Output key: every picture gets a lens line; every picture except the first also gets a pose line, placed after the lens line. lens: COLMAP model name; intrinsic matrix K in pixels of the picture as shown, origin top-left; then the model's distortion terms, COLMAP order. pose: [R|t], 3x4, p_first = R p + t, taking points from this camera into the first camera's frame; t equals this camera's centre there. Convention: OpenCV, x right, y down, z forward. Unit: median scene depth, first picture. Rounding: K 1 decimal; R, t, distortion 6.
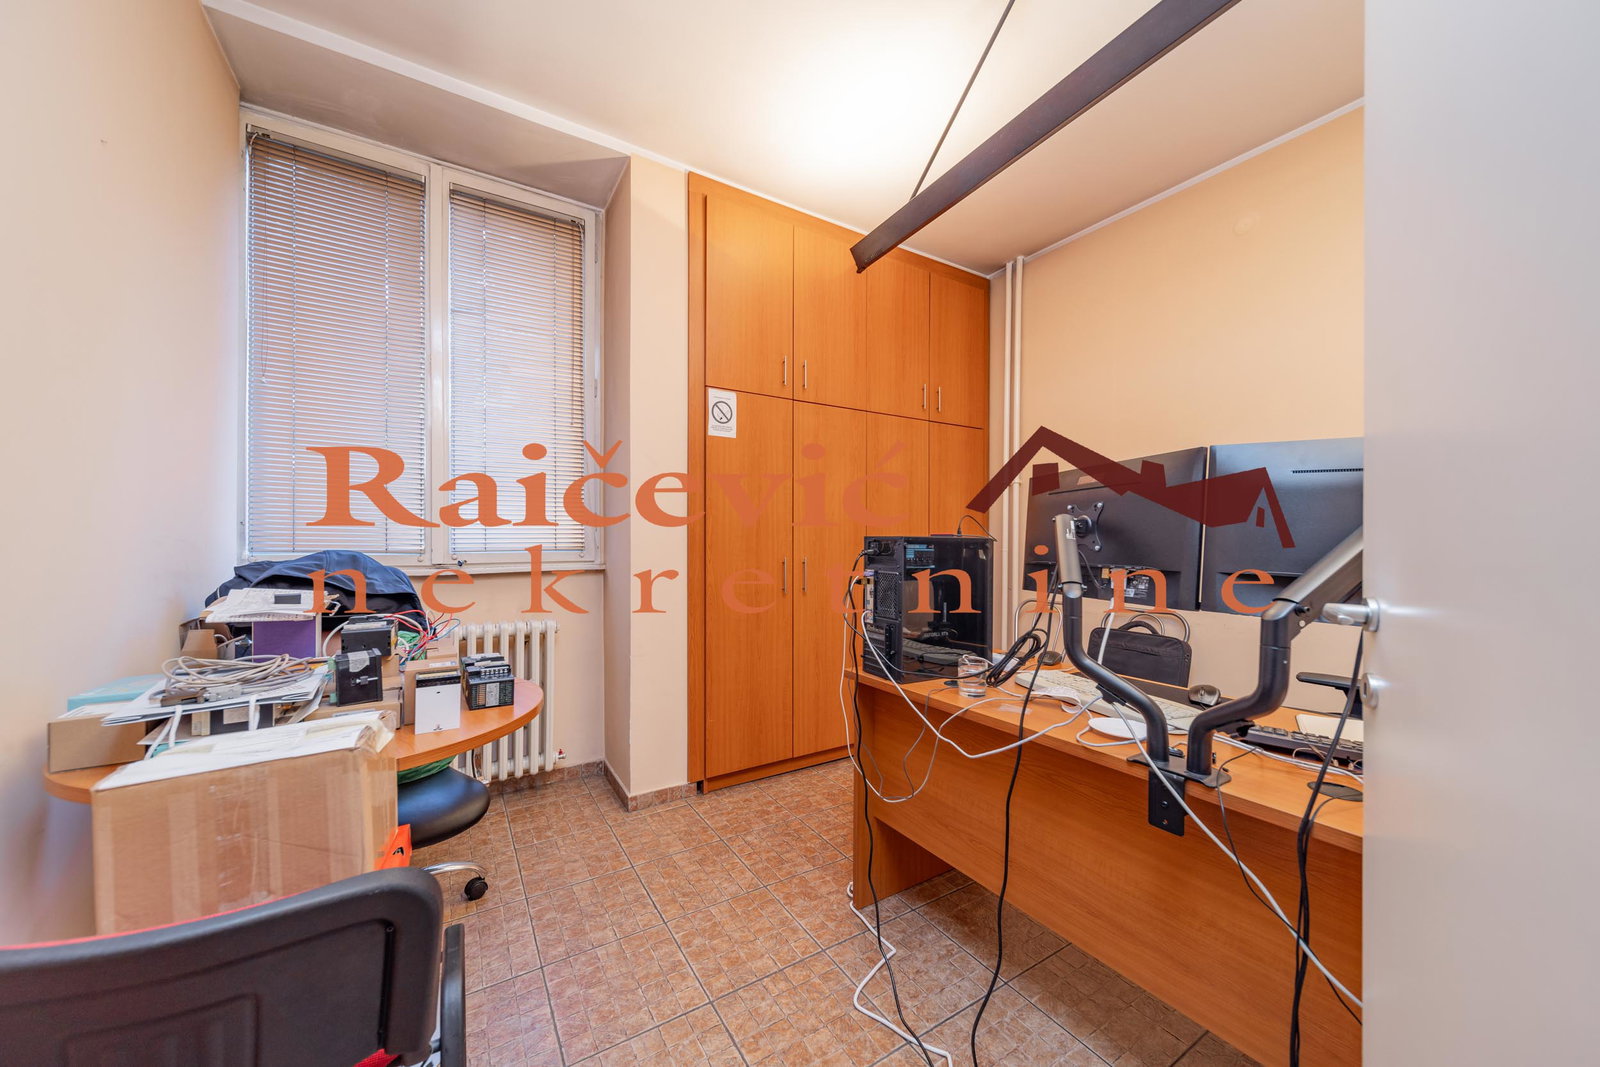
lens RADIAL K [[559.5, 0, 793.6], [0, 559.5, 542.8], [0, 0, 1]] dist [0.002644, -0.000312]
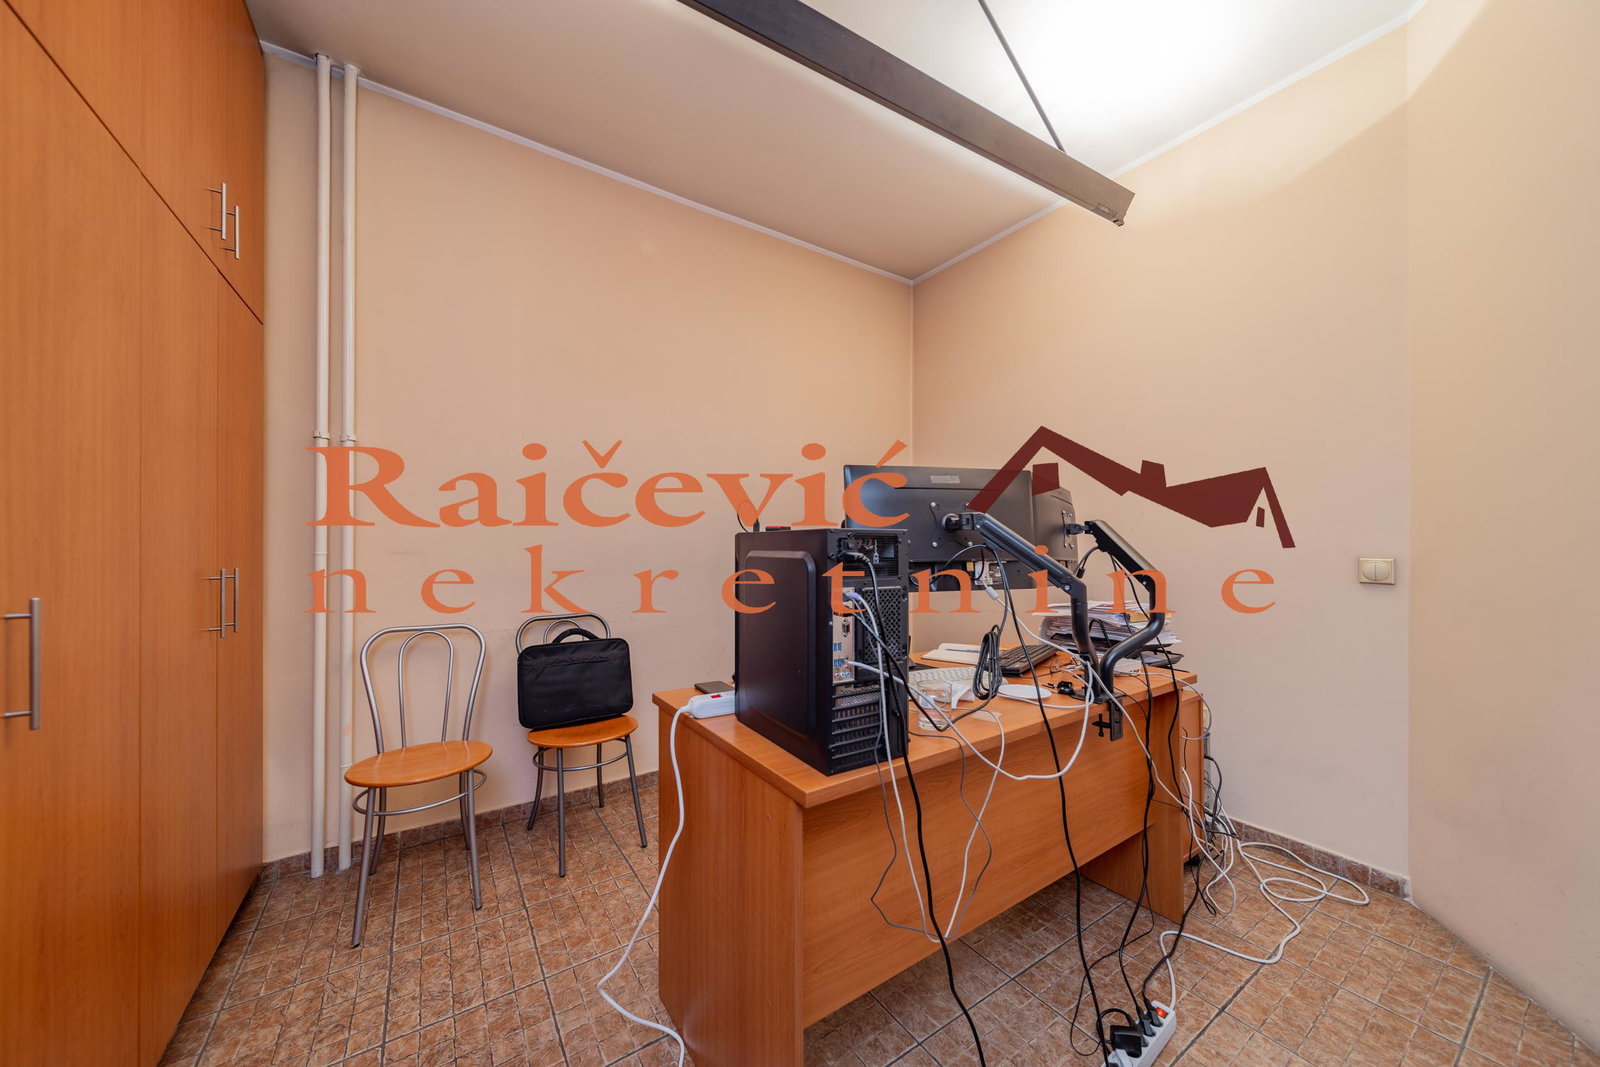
lens RADIAL K [[559.5, 0, 804.8], [0, 559.5, 536.8], [0, 0, 1]] dist [0.002644, -0.000312]
pose [[-0.036064, -0.002674, 0.999346, -0.281673], [0.004732, 0.999985, 0.002846, -0.005237], [-0.999338, 0.004831, -0.036051, 0.685576]]
